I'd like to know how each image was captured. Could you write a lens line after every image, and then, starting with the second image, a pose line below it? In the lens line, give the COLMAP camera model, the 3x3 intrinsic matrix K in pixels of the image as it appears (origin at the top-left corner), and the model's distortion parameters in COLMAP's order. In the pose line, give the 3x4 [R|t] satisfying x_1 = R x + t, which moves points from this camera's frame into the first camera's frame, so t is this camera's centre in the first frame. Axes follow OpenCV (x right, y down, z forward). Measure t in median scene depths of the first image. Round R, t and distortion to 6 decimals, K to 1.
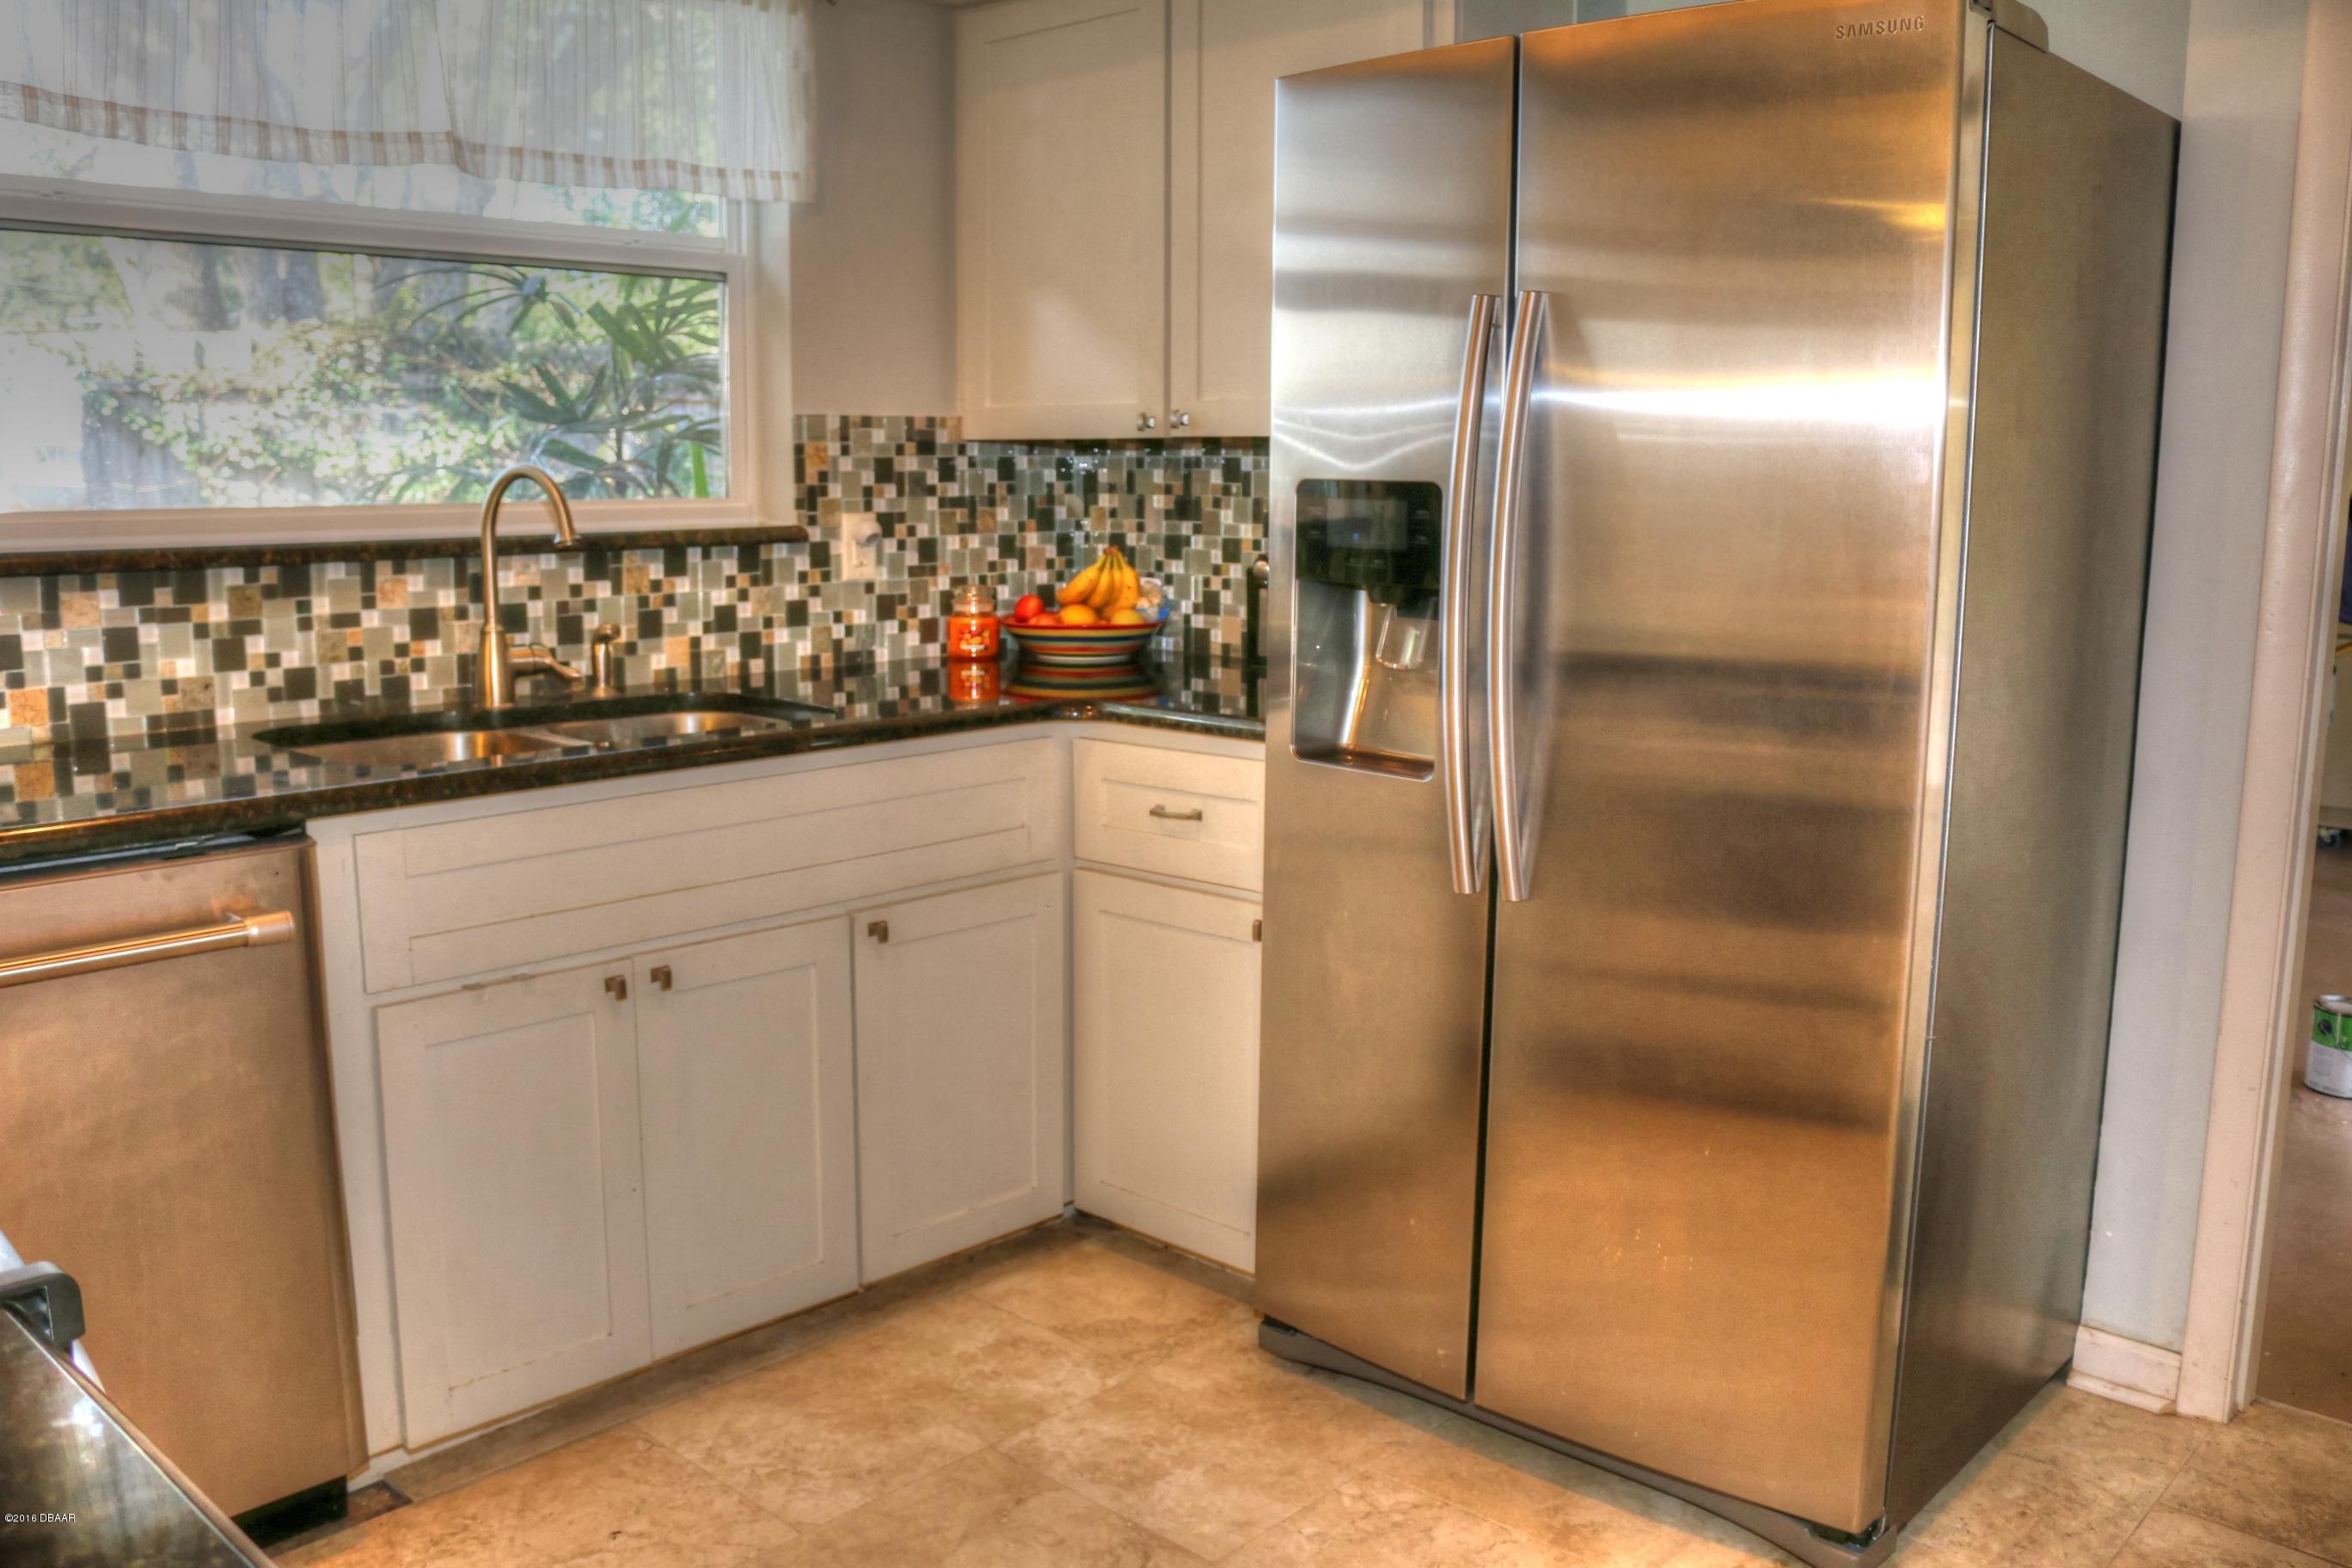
lens RADIAL K [[1935.9, 0, 1178.8], [0, 1935.9, 767.5], [0, 0, 1]] dist [-0.155689, 0.114500]
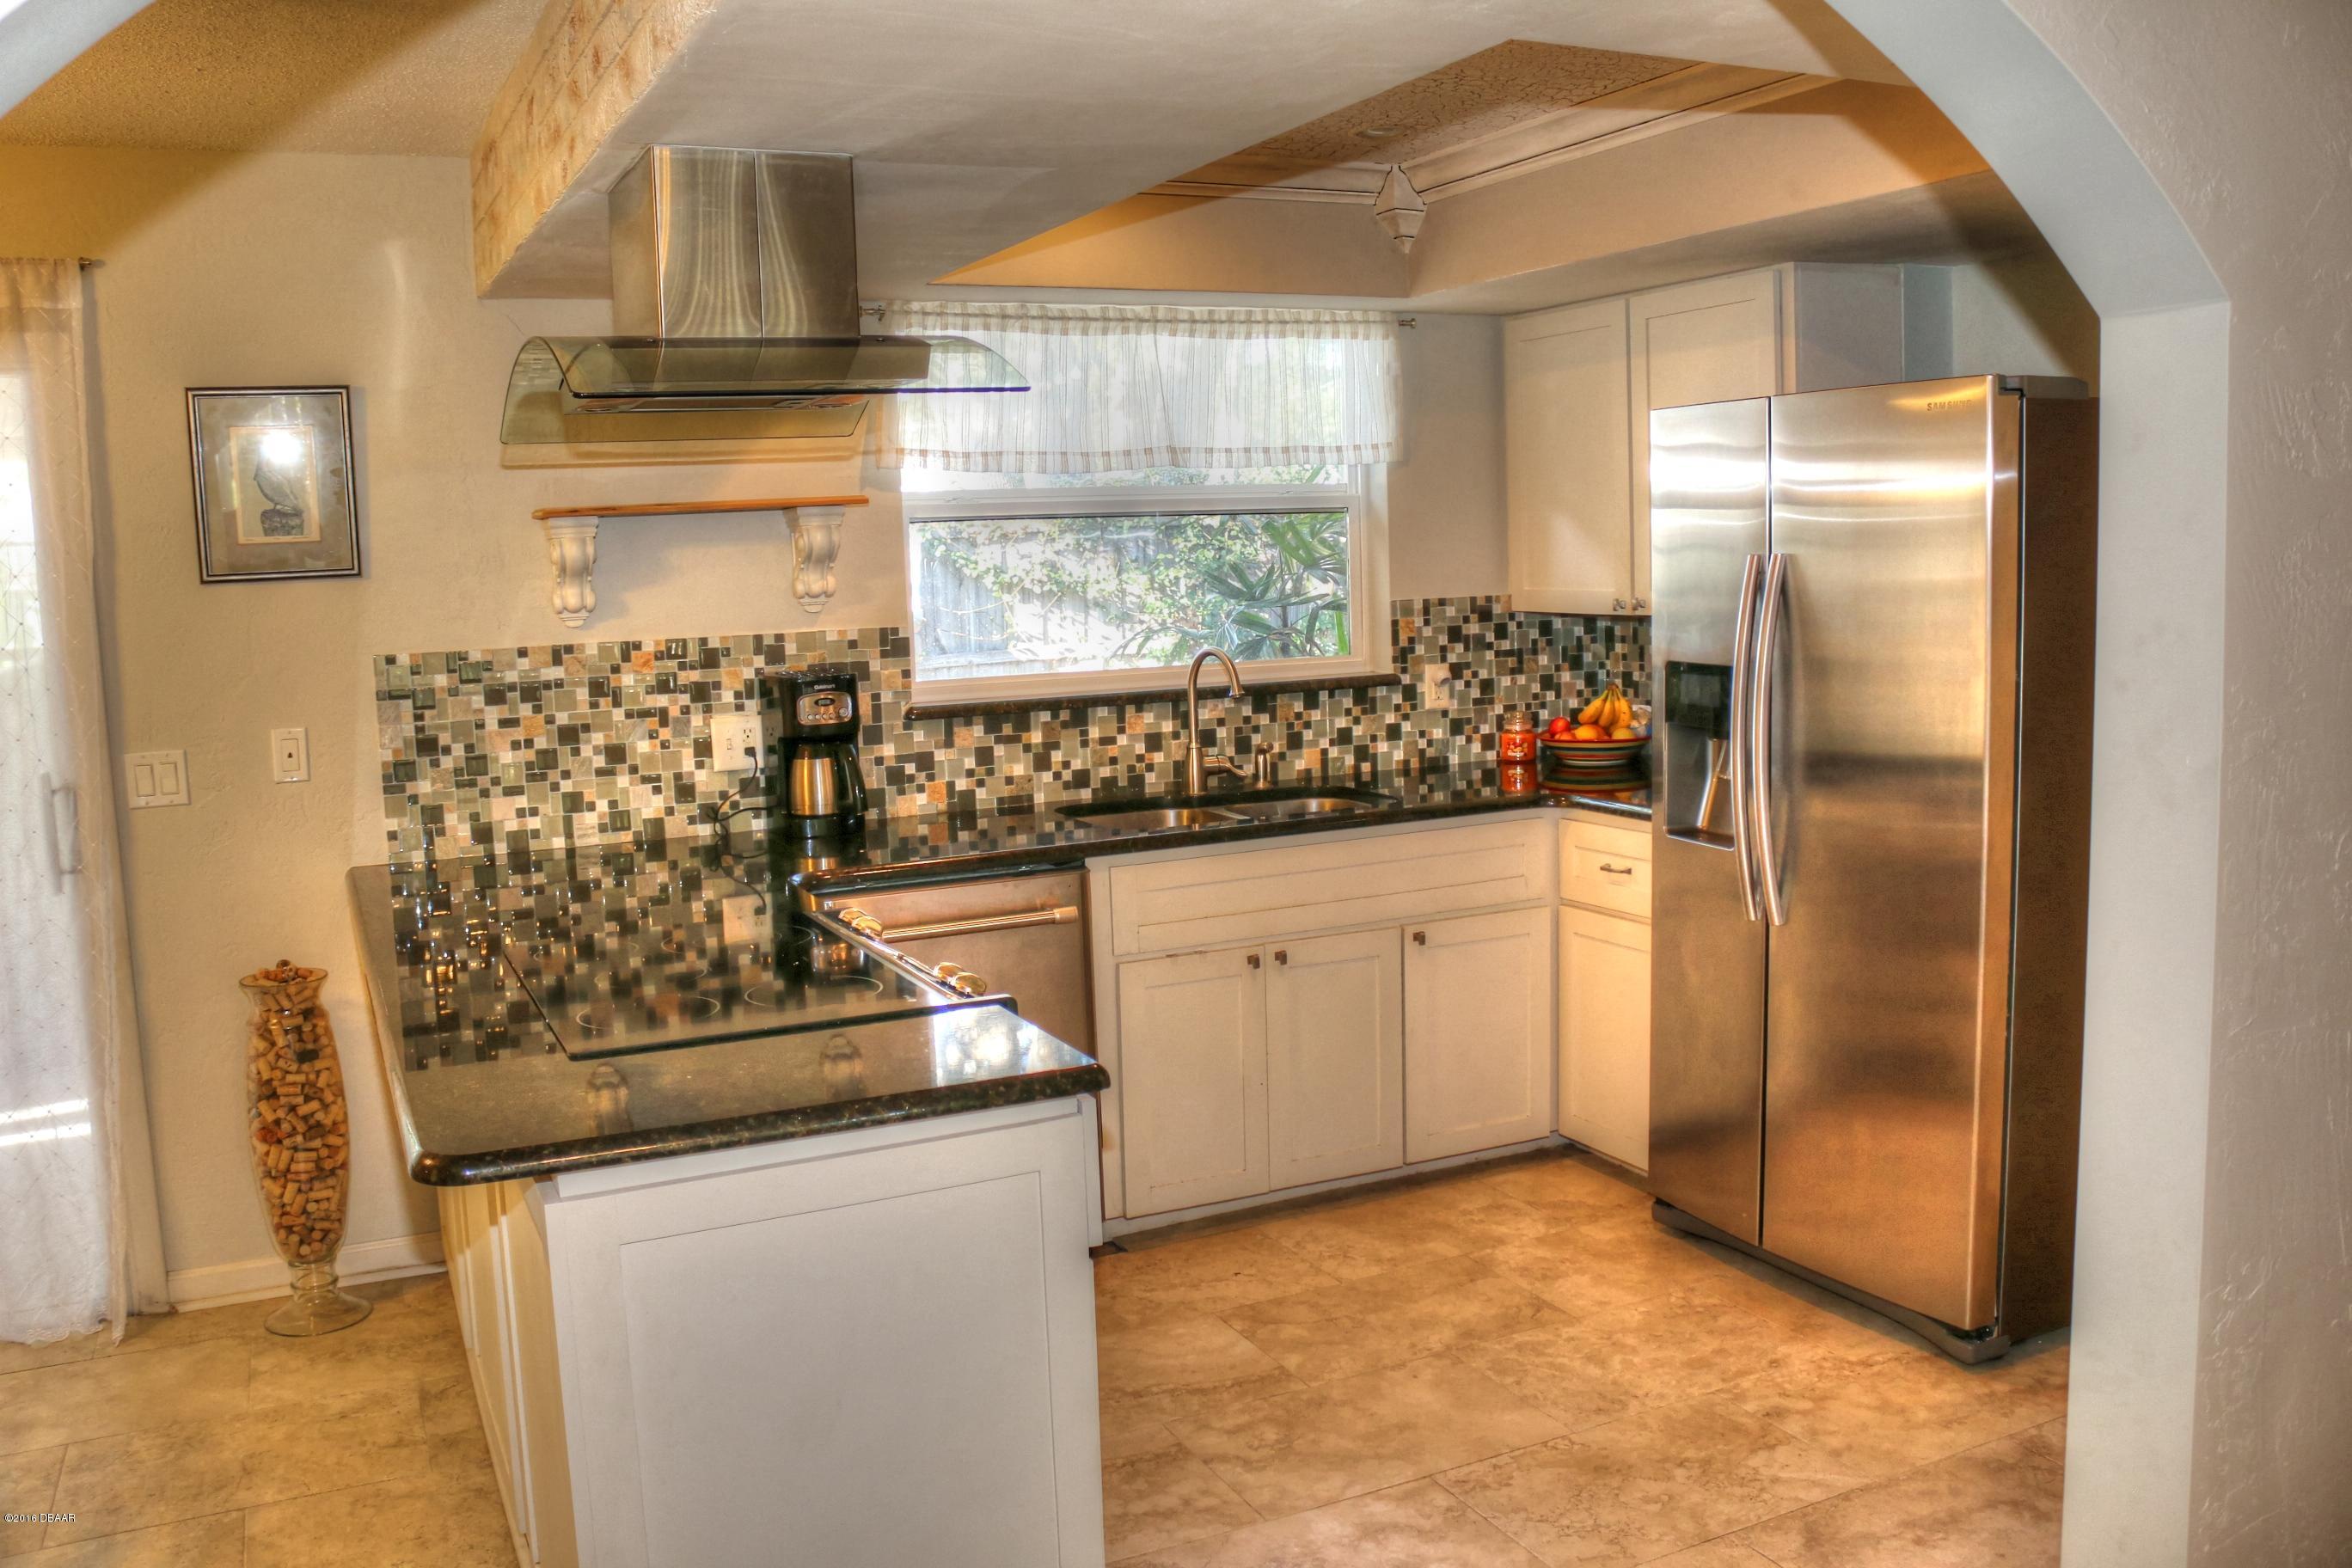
lens RADIAL K [[1935.9, 0, 1171.6], [0, 1935.9, 769.5], [0, 0, 1]] dist [-0.155689, 0.114500]
pose [[0.927420, 0.007245, -0.373952, 0.244494], [-0.019826, 0.999359, -0.029809, -0.002891], [0.373496, 0.035060, 0.926969, -0.551307]]
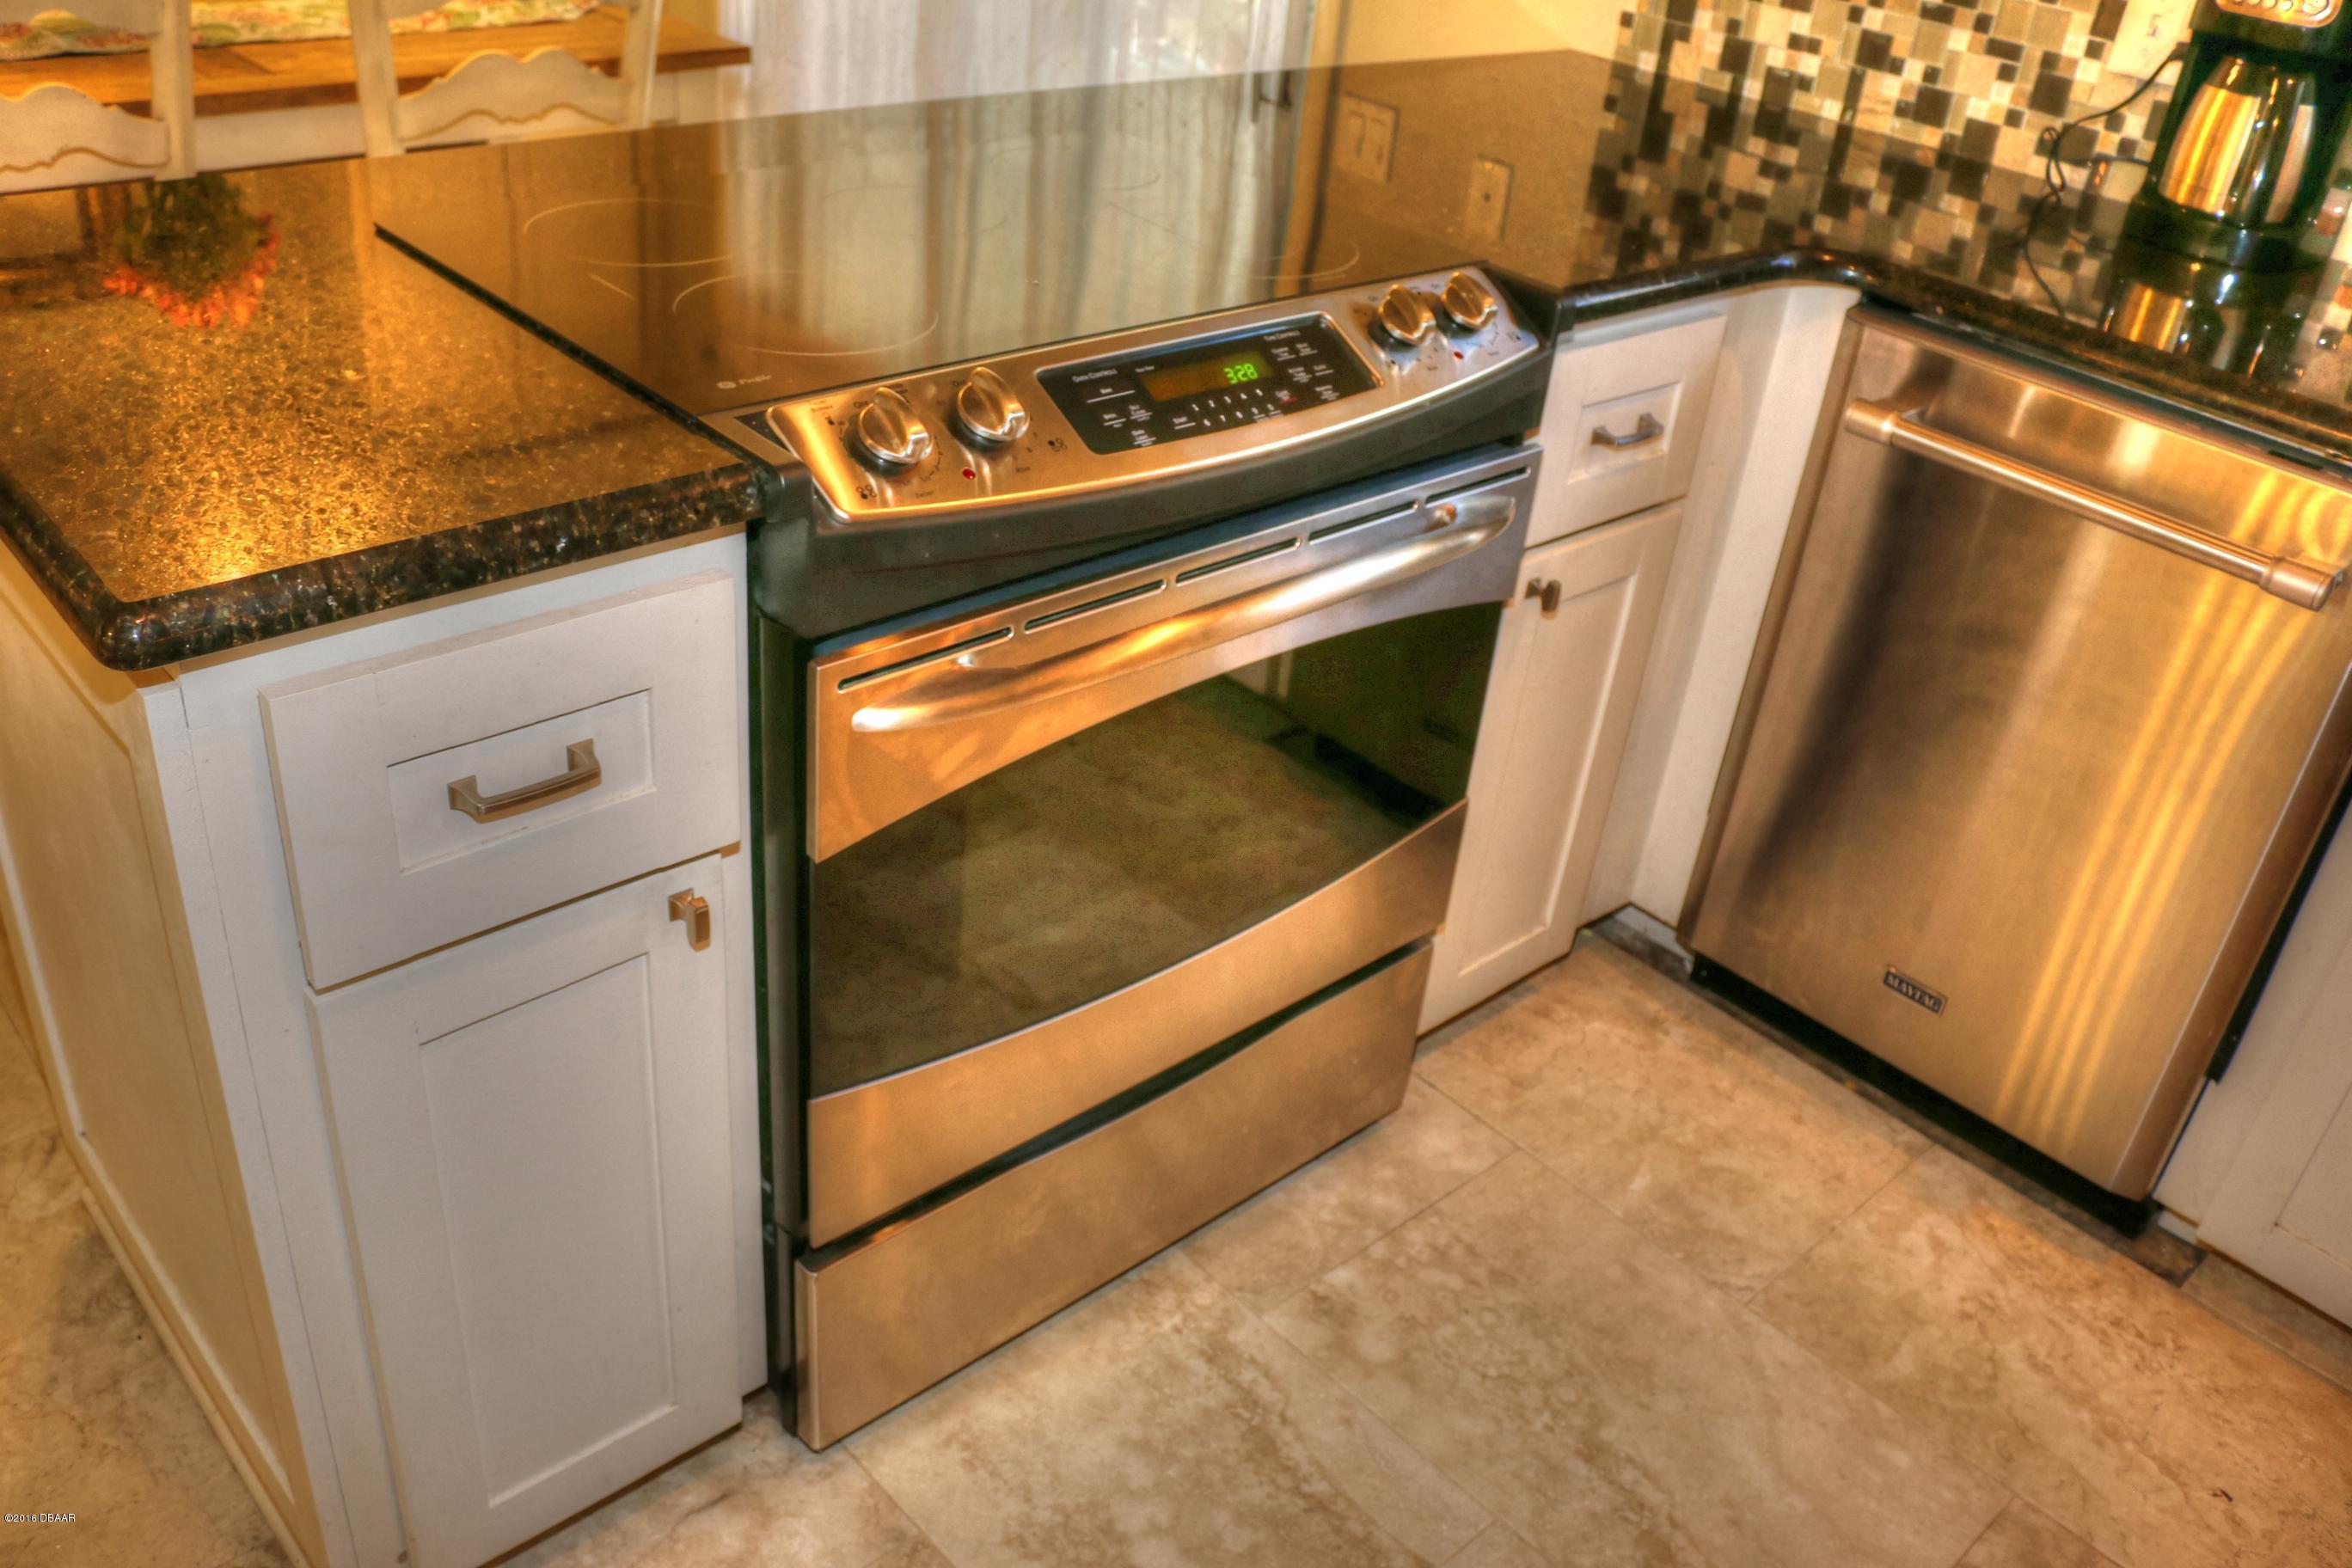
lens RADIAL K [[1935.9, 0, 1173.4], [0, 1935.9, 784.1], [0, 0, 1]] dist [-0.155689, 0.114500]
pose [[-0.076297, 0.505806, -0.859267, 0.194387], [-0.245180, 0.825801, 0.507877, -0.091006], [0.966471, 0.249424, 0.061007, 0.372570]]
